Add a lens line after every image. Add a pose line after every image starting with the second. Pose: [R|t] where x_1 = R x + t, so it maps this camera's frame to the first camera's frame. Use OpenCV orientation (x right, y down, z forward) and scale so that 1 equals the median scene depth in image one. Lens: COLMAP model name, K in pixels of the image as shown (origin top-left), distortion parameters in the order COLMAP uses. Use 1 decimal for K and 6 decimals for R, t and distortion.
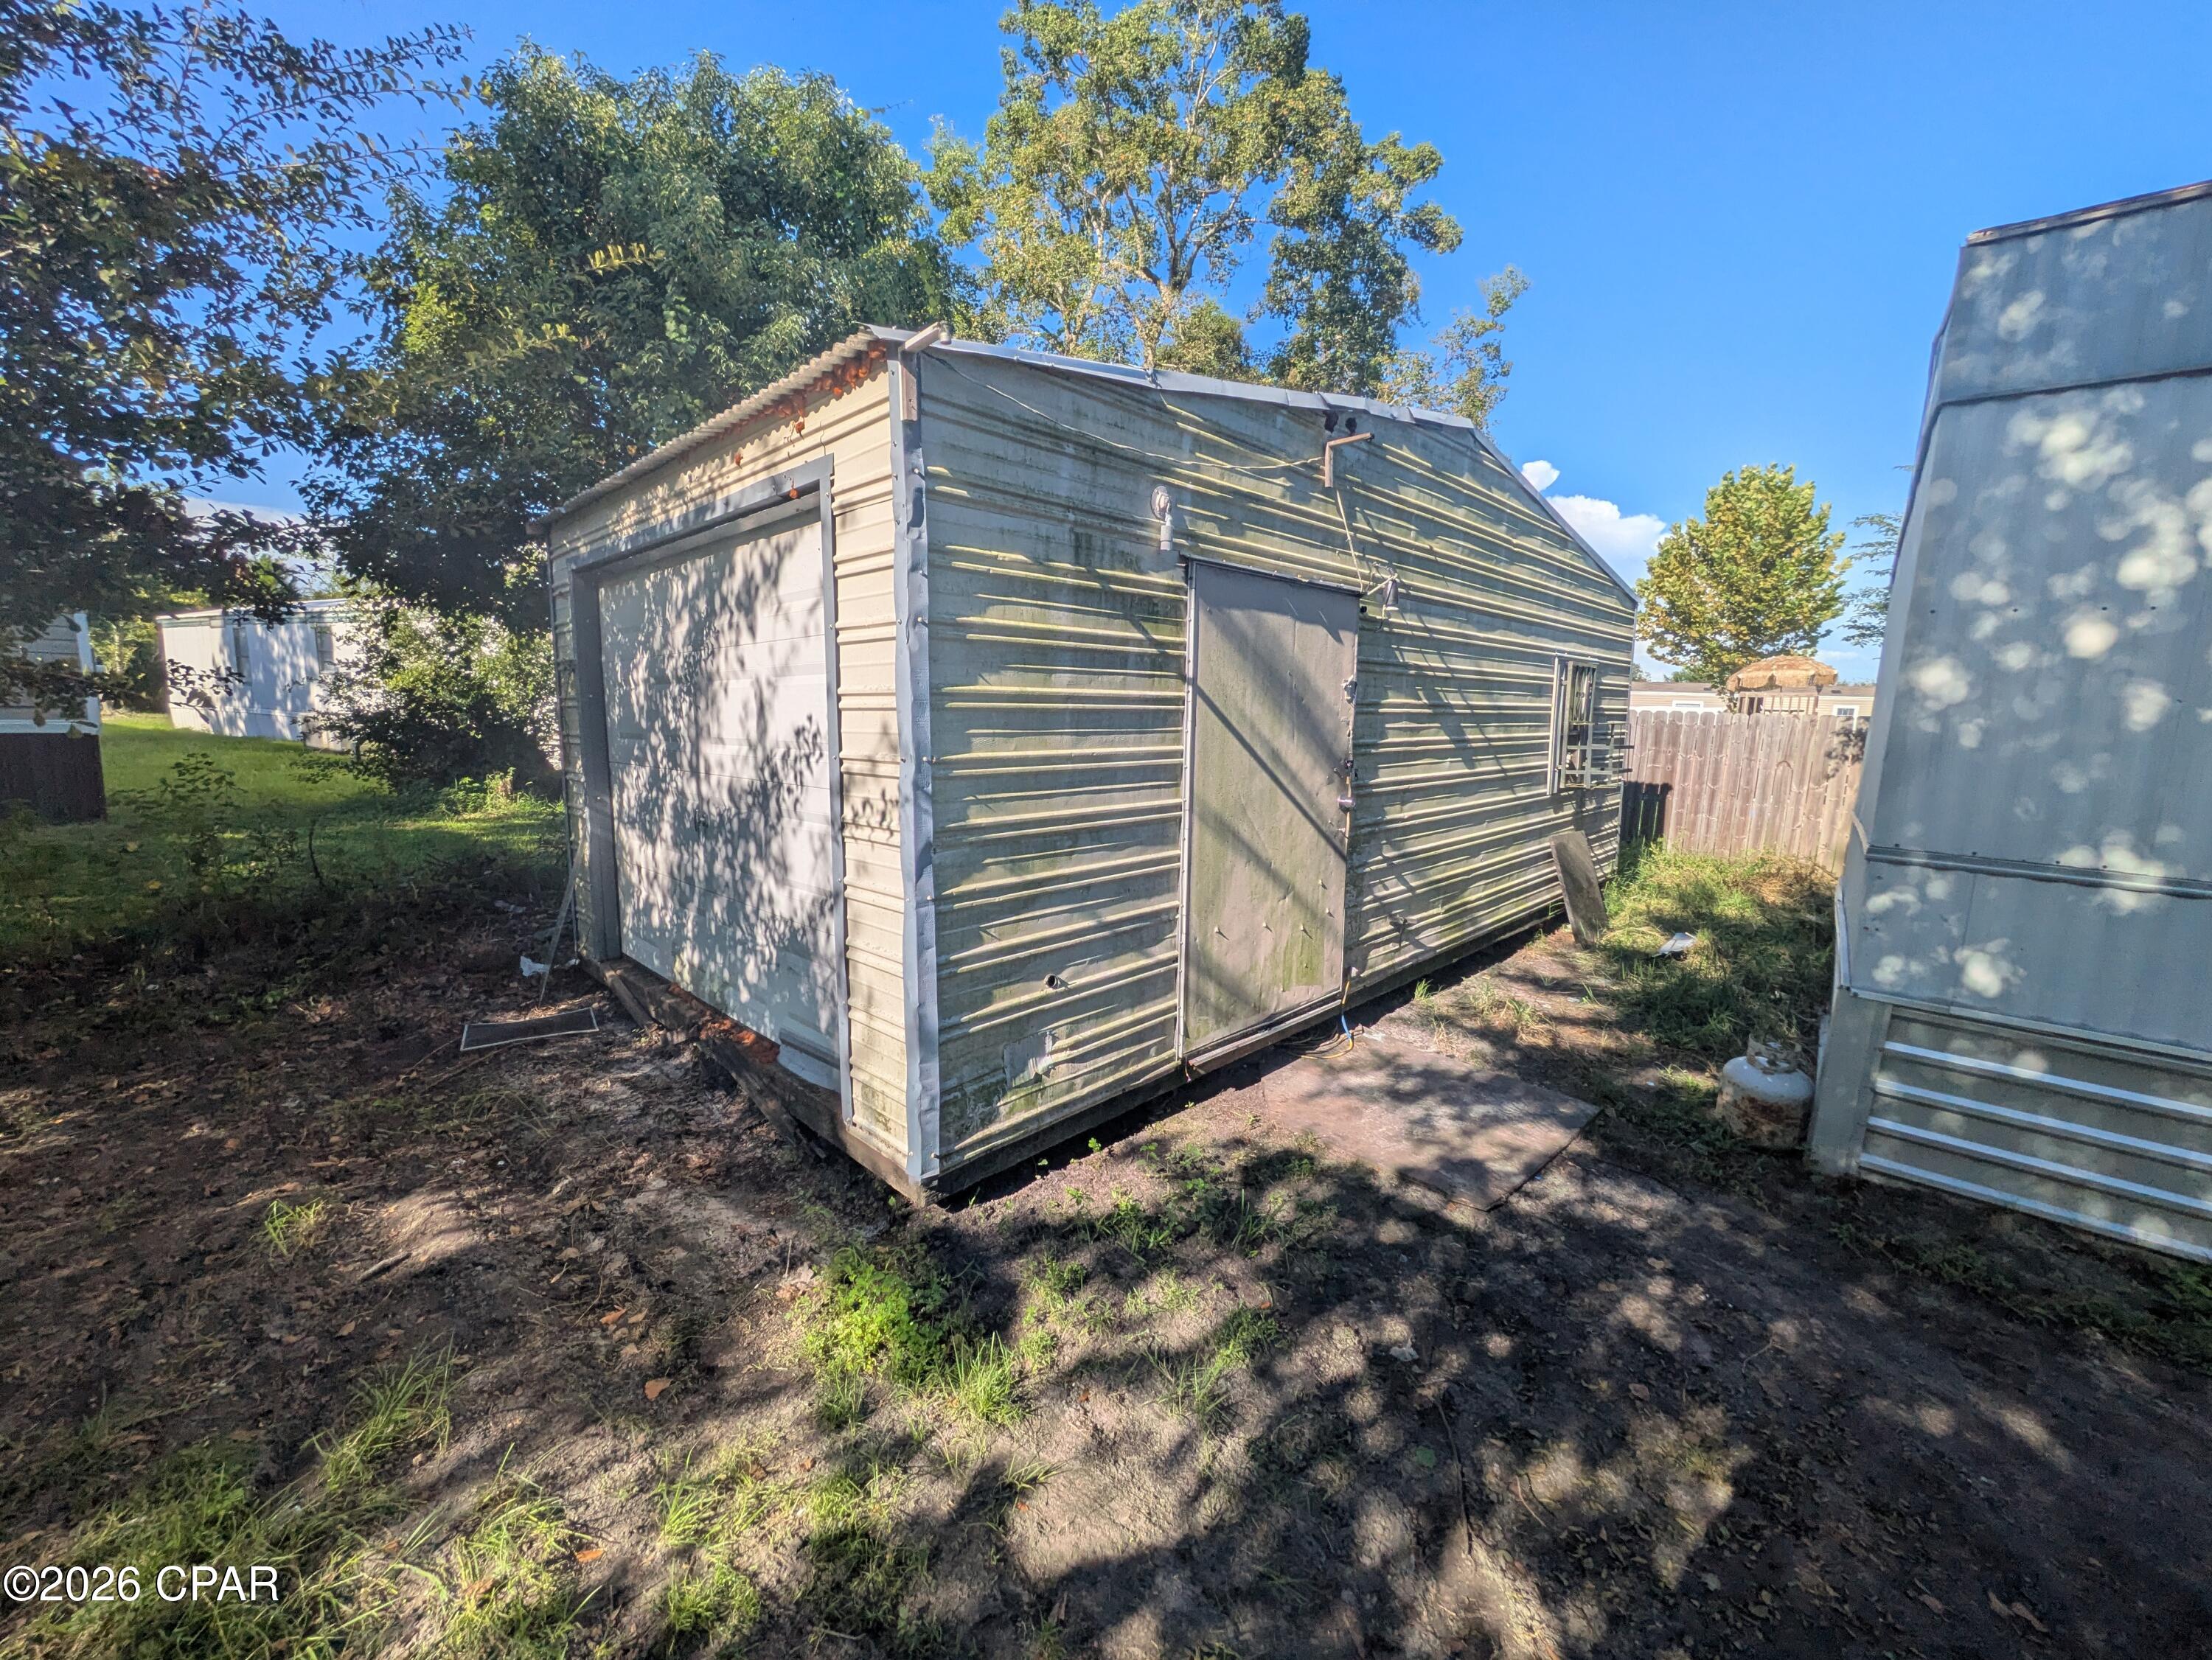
lens RADIAL K [[877.2, 0, 1106.0], [0, 877.2, 818.9], [0, 0, 1]] dist [0.006106, -0.000180]
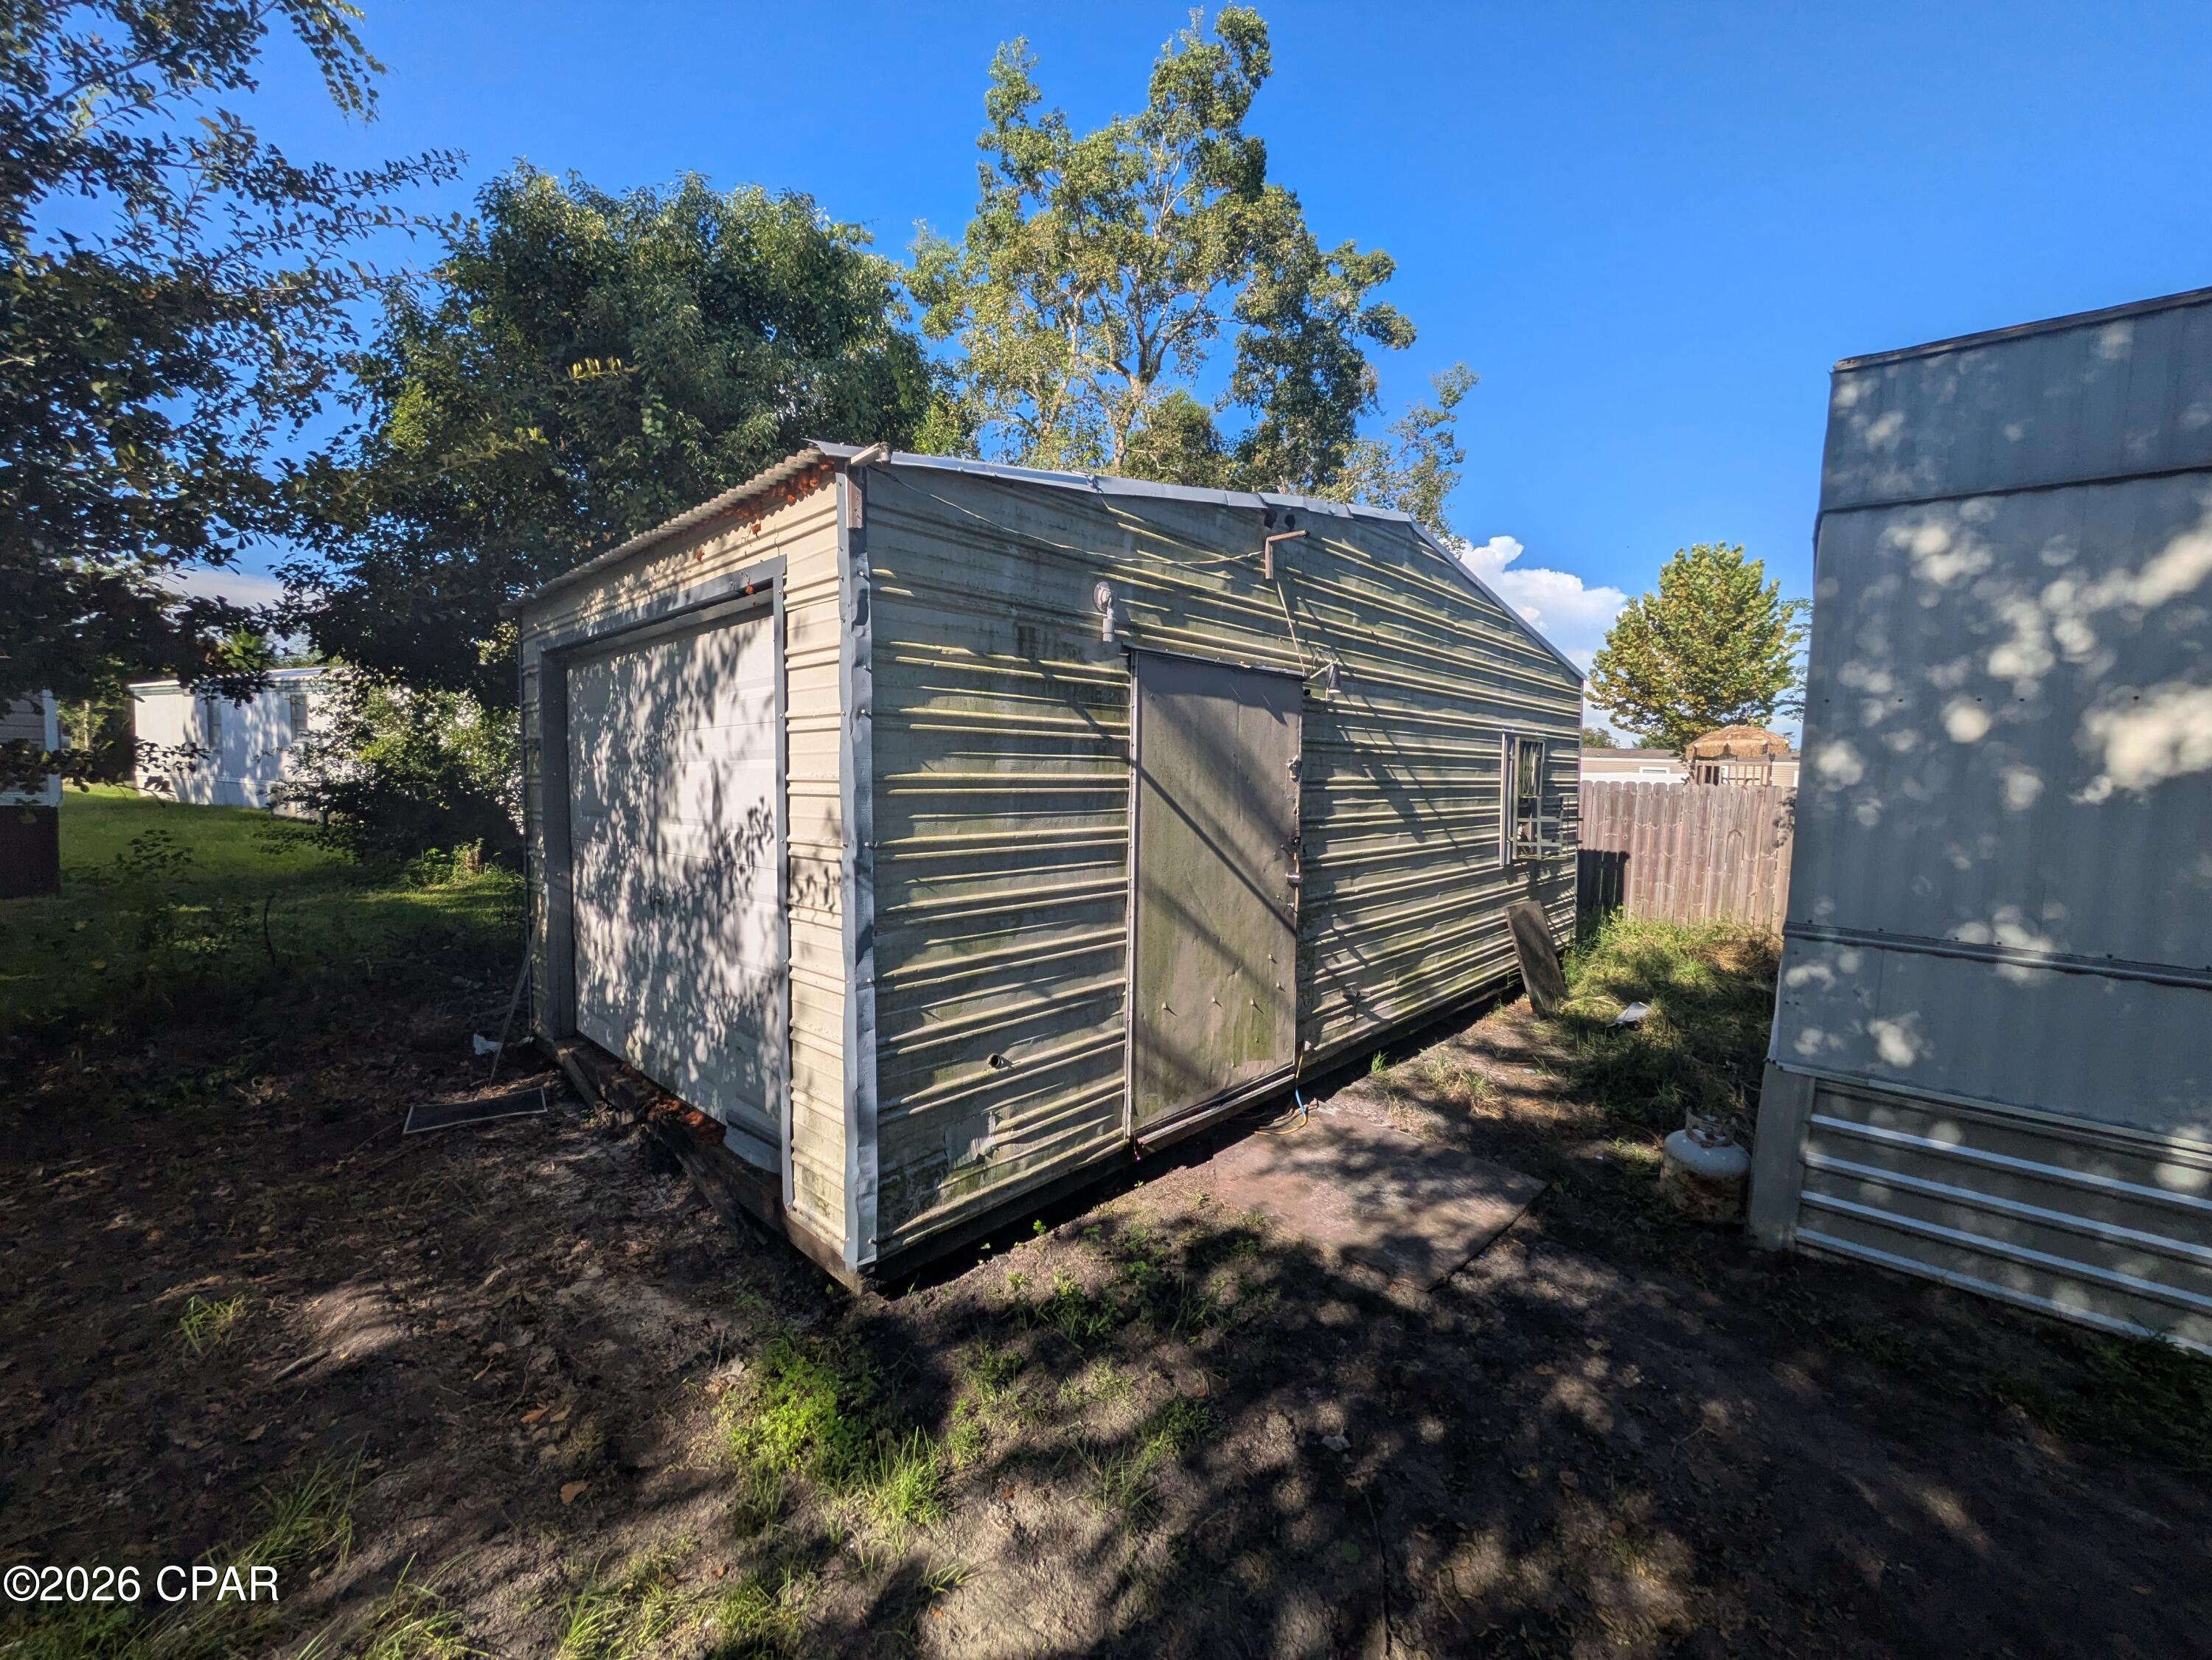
lens RADIAL K [[877.2, 0, 1106.0], [0, 877.2, 818.9], [0, 0, 1]] dist [0.006106, -0.000180]
pose [[0.999804, -0.001726, 0.019724, 0.038765], [0.003152, 0.997364, -0.072494, -0.016064], [-0.019547, 0.072542, 0.997174, -0.026499]]
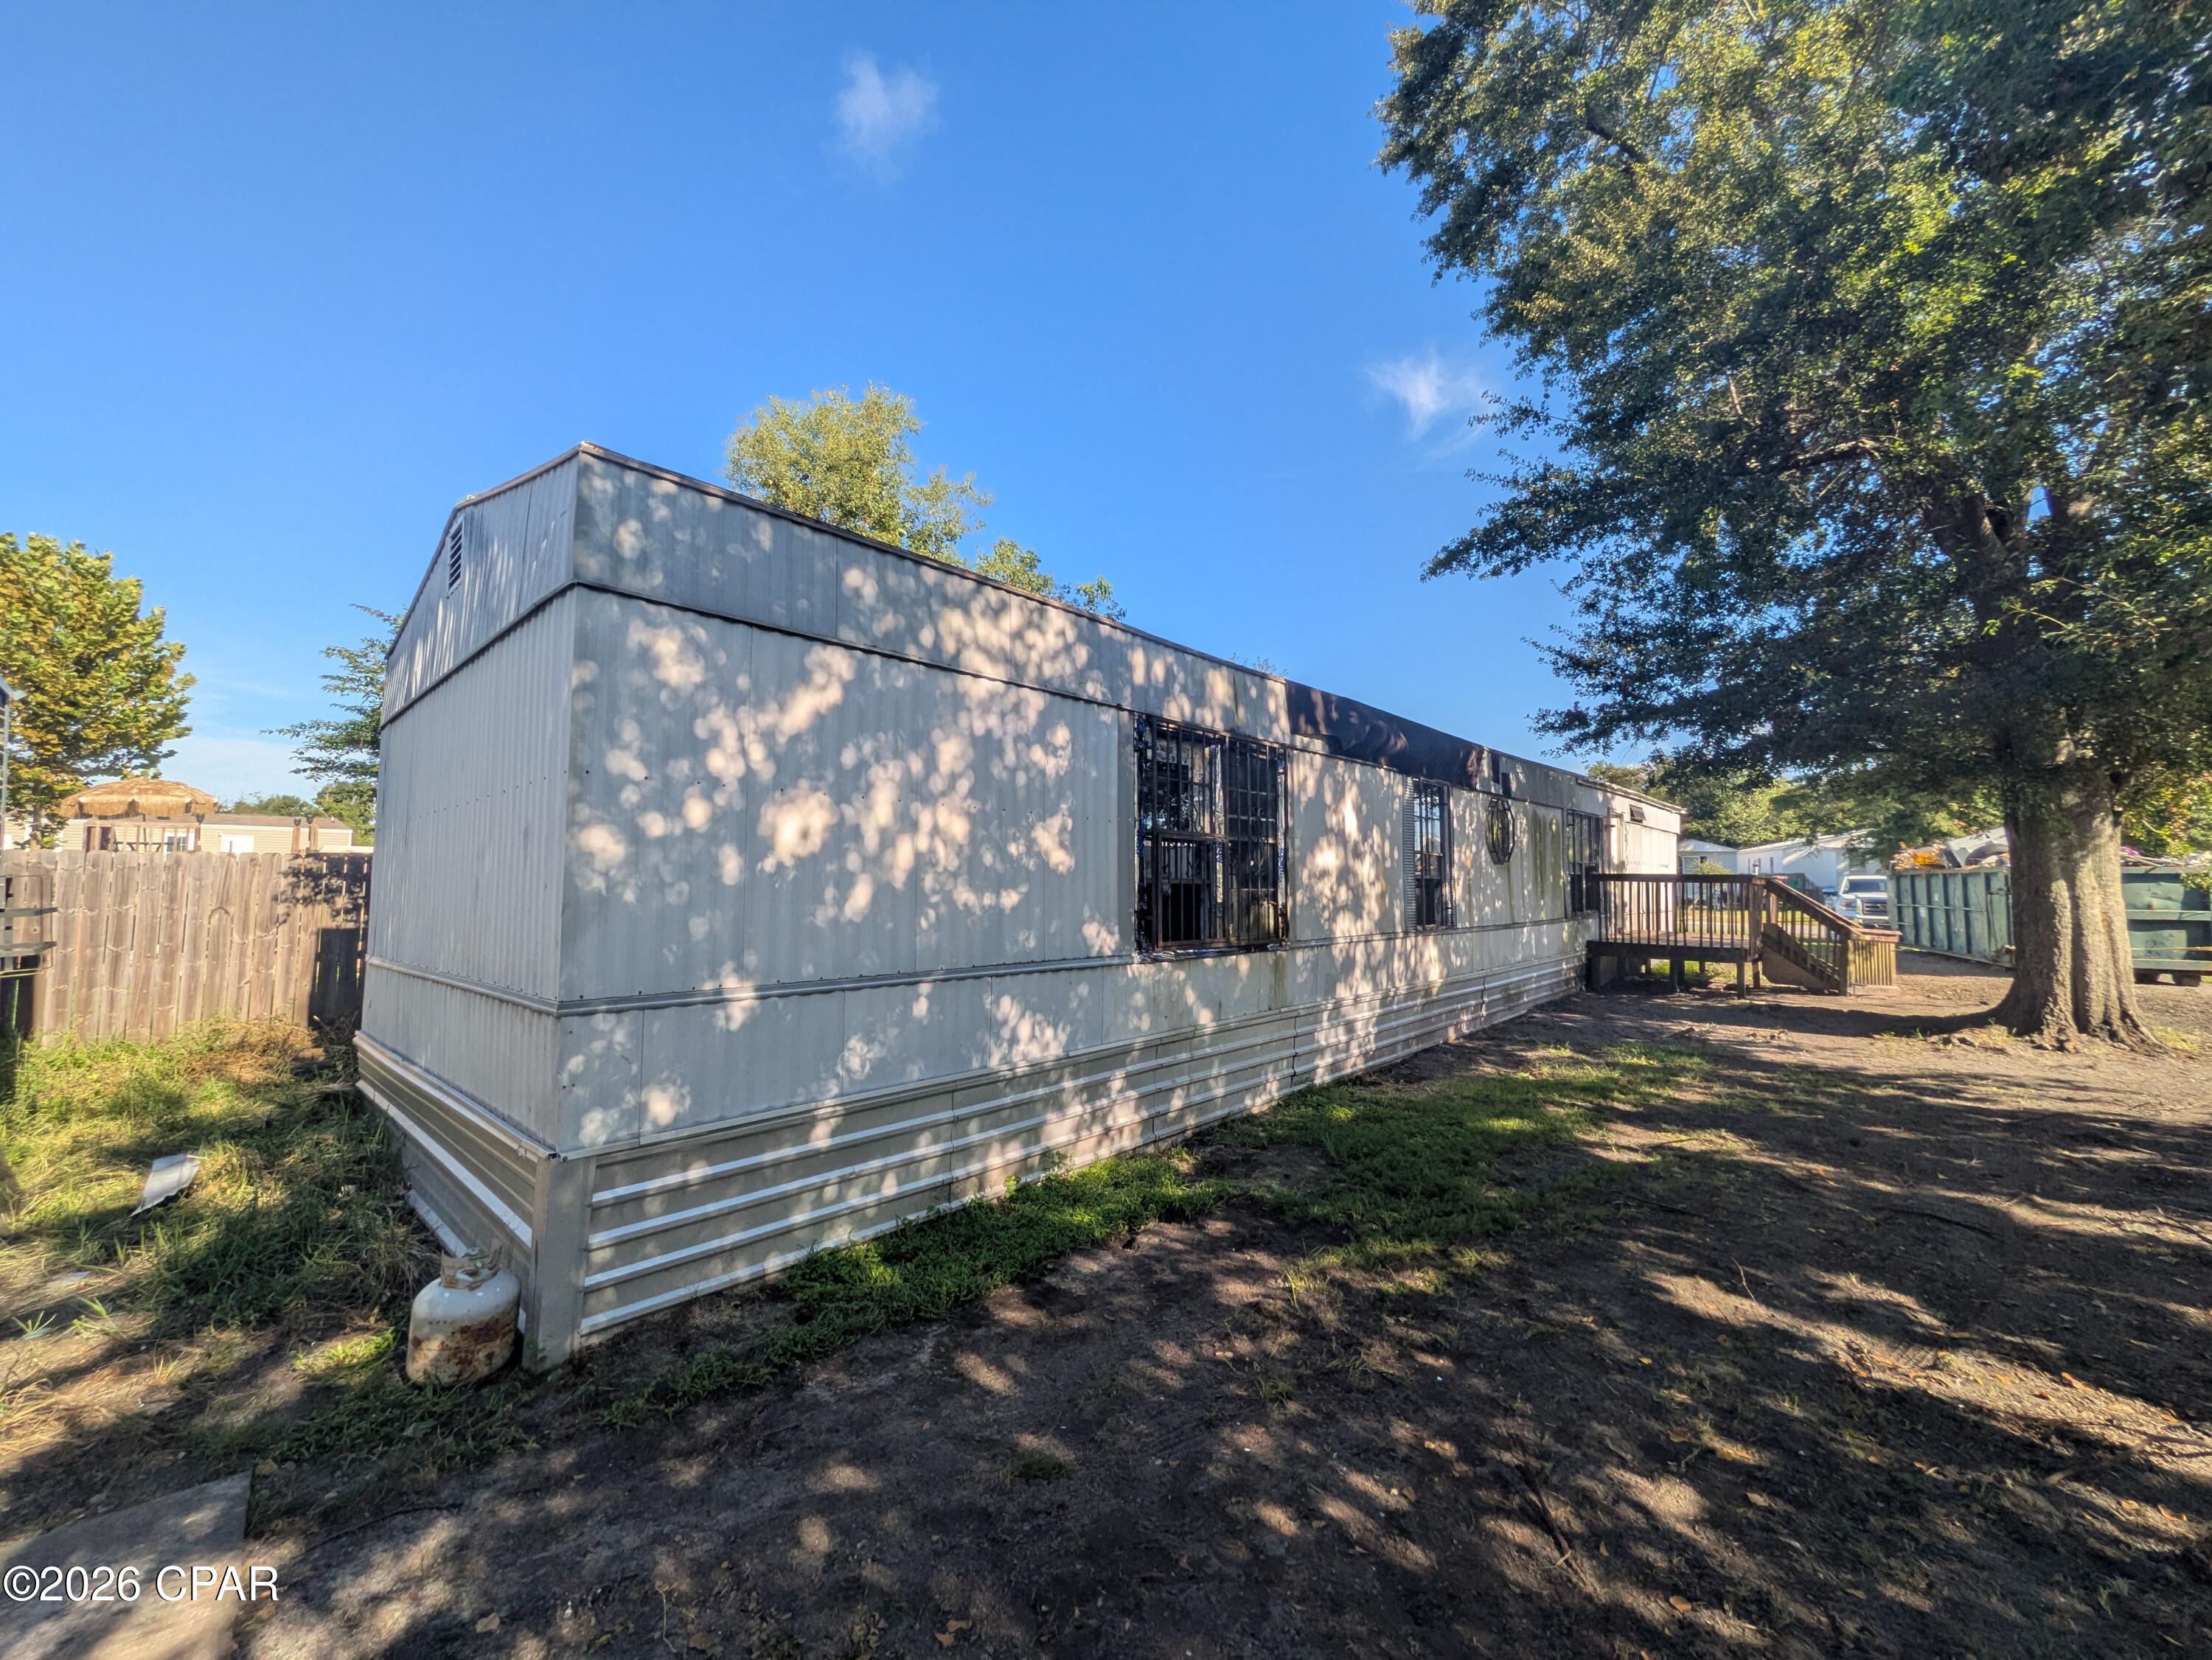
lens RADIAL K [[851.9, 0, 1106.0], [0, 851.9, 830.0], [0, 0, 1]] dist [0.002451, 0.000243]
pose [[0.030431, 0.011414, 0.999472, -0.069708], [0.115831, 0.993158, -0.014868, -0.073655], [-0.992803, 0.116222, 0.028900, 0.301503]]
